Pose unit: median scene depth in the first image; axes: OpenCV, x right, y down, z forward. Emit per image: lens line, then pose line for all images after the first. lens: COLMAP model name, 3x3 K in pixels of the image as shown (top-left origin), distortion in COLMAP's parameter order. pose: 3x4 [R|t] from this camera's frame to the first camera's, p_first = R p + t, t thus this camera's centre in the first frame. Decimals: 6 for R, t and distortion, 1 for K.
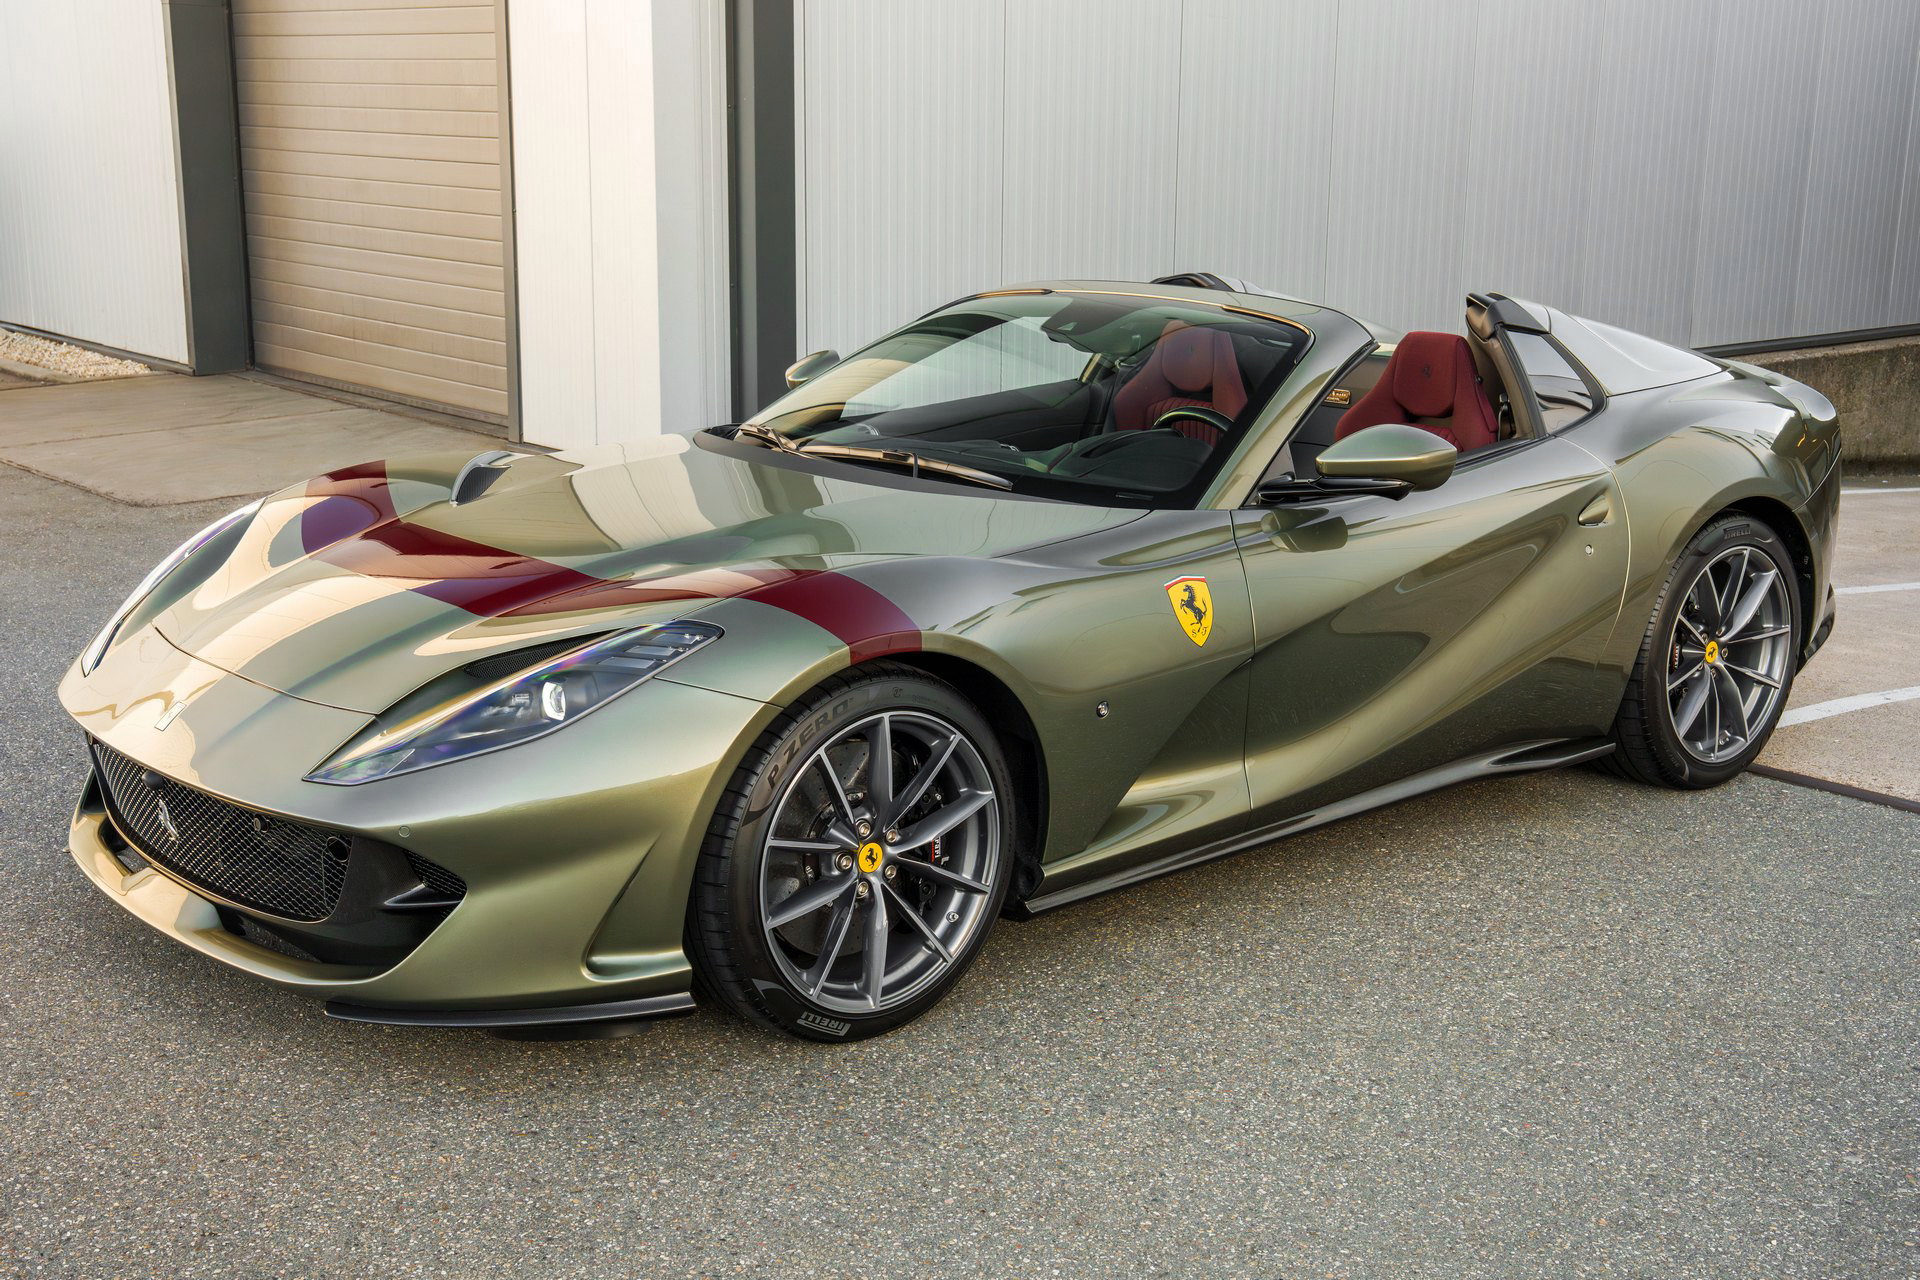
lens RADIAL K [[2406.4, 0, 960.0], [0, 2406.4, 640.0], [0, 0, 1]] dist [0.094333, 0.056213]
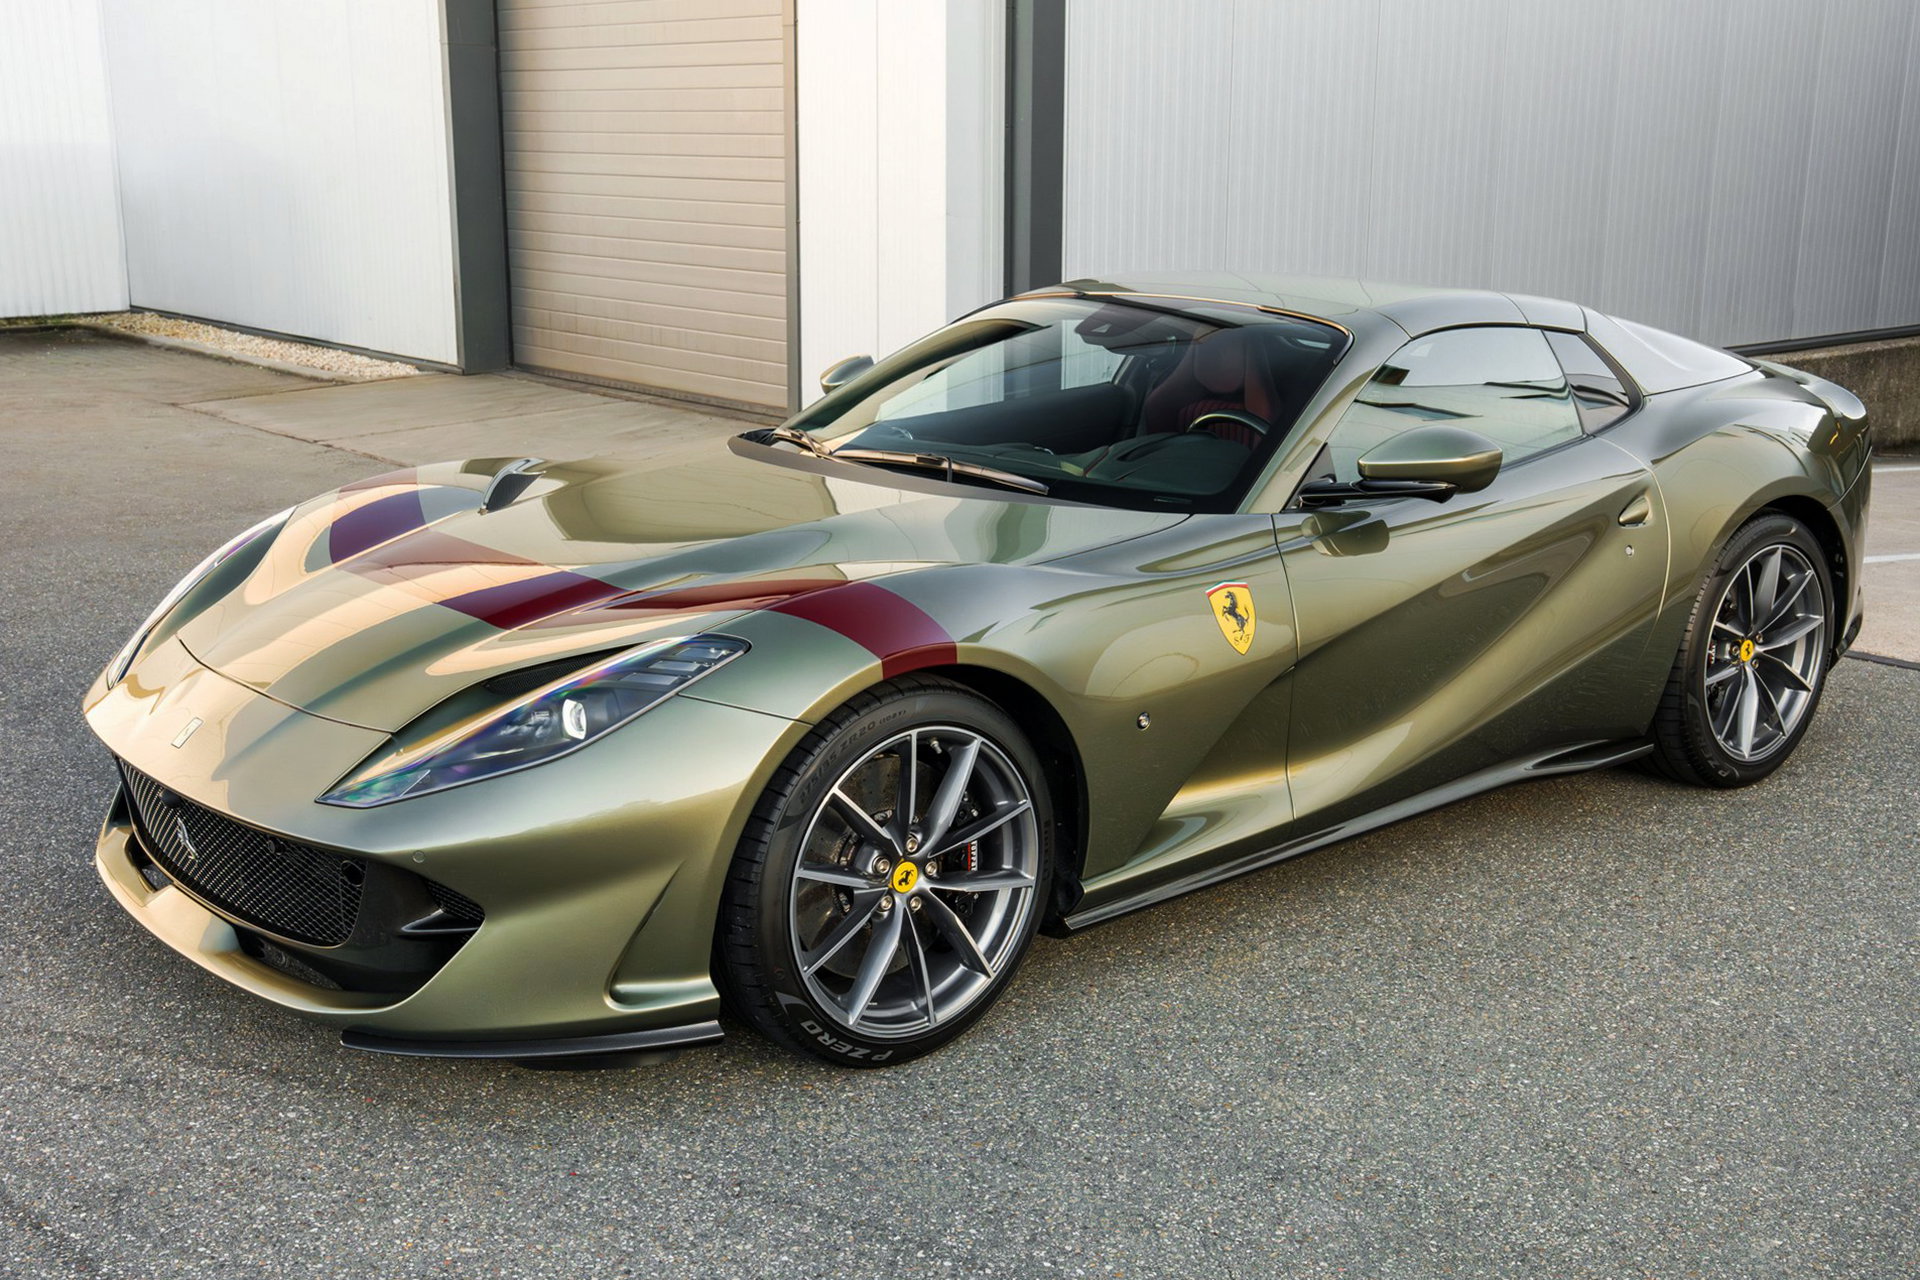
lens RADIAL K [[2178.7, 0, 960.0], [0, 2178.7, 640.0], [0, 0, 1]] dist [0.062314, 0.068731]
pose [[0.999888, -0.004823, -0.014147, -0.002112], [0.004934, 0.999957, 0.007831, -0.010747], [0.014108, -0.007900, 0.999869, 0.117369]]
